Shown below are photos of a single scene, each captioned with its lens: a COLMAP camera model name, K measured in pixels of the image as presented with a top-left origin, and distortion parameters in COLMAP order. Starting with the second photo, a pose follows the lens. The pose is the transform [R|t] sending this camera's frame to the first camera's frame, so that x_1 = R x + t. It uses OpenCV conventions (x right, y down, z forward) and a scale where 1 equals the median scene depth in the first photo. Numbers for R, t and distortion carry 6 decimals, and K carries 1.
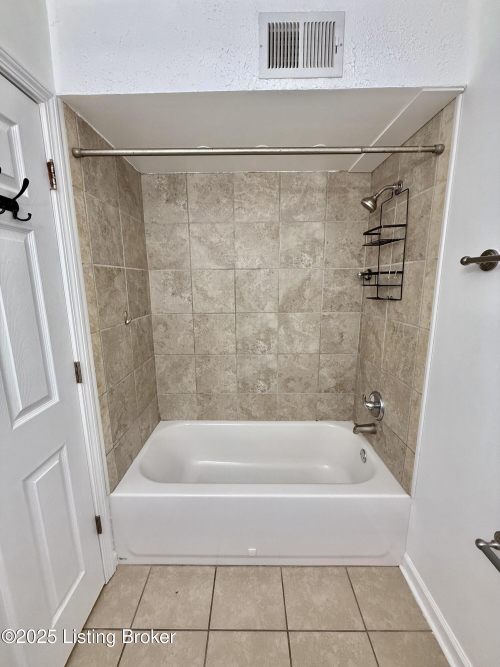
lens RADIAL K [[266.5, 0, 248.8], [0, 266.5, 331.7], [0, 0, 1]] dist [0.002634, -0.000284]
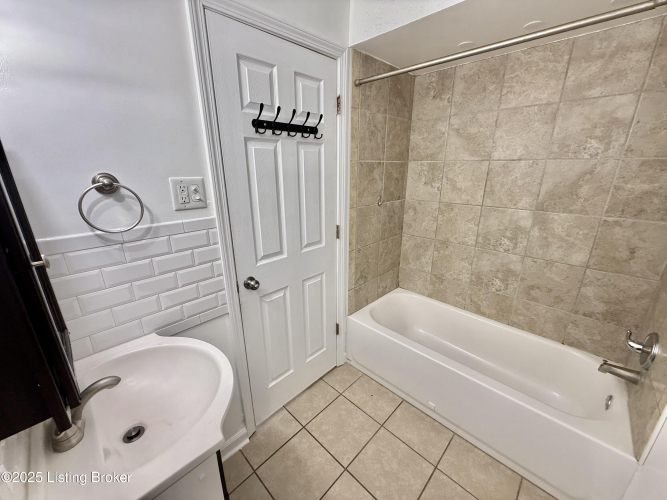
lens RADIAL K [[266.5, 0, 334.0], [0, 266.5, 250.7], [0, 0, 1]] dist [0.002634, -0.000284]
pose [[0.727464, 0.214788, -0.651661, 0.251715], [-0.132608, 0.975846, 0.173607, -0.006585], [0.673210, -0.039878, 0.738375, -0.121672]]
